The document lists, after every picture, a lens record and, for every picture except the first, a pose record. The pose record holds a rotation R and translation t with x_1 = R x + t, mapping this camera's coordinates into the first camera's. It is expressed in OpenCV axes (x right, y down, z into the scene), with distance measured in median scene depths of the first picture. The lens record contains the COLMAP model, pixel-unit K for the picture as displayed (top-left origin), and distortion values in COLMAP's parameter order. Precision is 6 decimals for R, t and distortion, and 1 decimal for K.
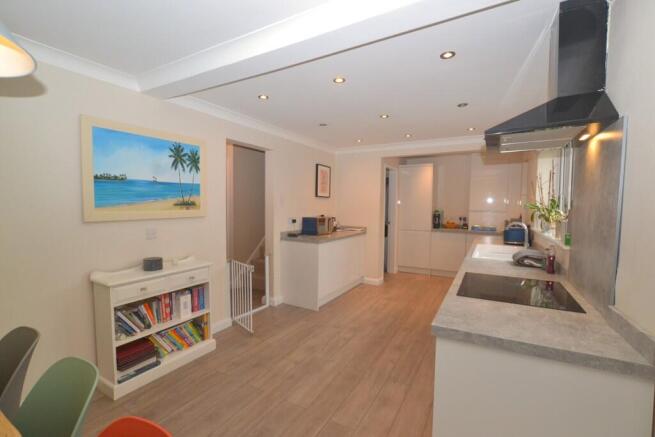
lens RADIAL K [[295.0, 0, 324.5], [0, 295.0, 221.1], [0, 0, 1]] dist [-0.024417, 0.000288]
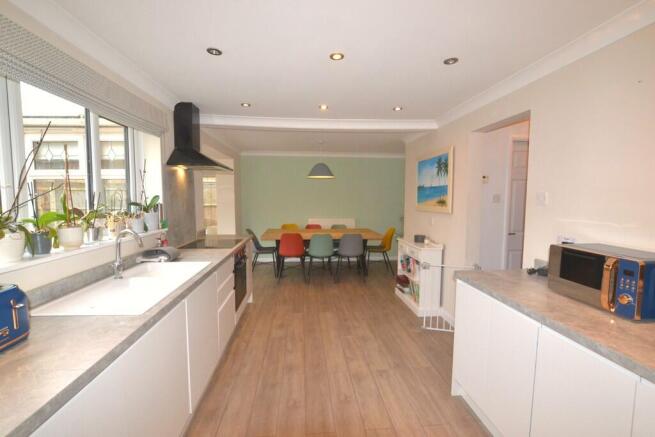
lens RADIAL K [[295.0, 0, 324.5], [0, 295.0, 221.1], [0, 0, 1]] dist [-0.024417, 0.000288]
pose [[-0.827373, 0.034306, -0.560604, 0.649972], [-0.044555, 0.990978, 0.126400, -0.113009], [0.559882, 0.129558, -0.818381, 1.733489]]
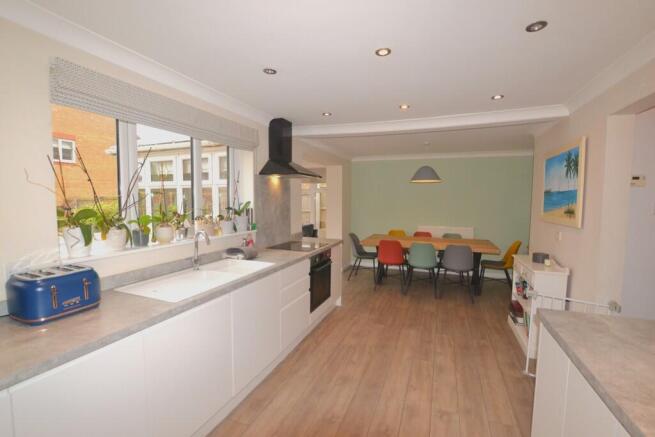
lens RADIAL K [[295.0, 0, 324.5], [0, 295.0, 221.1], [0, 0, 1]] dist [-0.024417, 0.000288]
pose [[-0.990020, -0.006385, -0.140780, 0.441050], [-0.025102, 0.990988, 0.131580, -0.130973], [0.138671, 0.133801, -0.981258, 1.782423]]
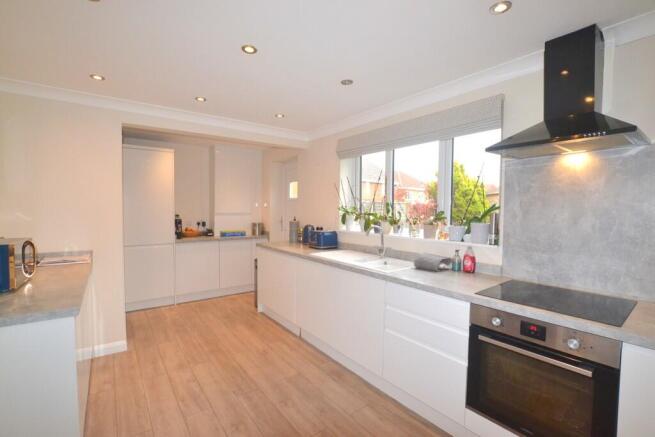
lens RADIAL K [[295.0, 0, 324.5], [0, 295.0, 221.1], [0, 0, 1]] dist [-0.024417, 0.000288]
pose [[0.402791, -0.046450, 0.914113, -0.292859], [0.049516, 0.998355, 0.028912, -0.047408], [-0.913952, 0.033618, 0.404428, 0.754539]]
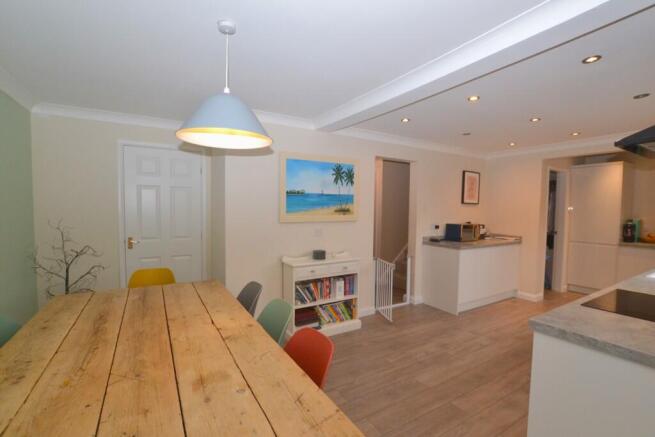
lens RADIAL K [[295.0, 0, 324.5], [0, 295.0, 221.1], [0, 0, 1]] dist [-0.024417, 0.000288]
pose [[0.873544, 0.024289, -0.486139, 0.084070], [-0.032202, 0.999450, -0.007928, 0.000362], [0.485679, 0.022580, 0.873846, -0.163315]]
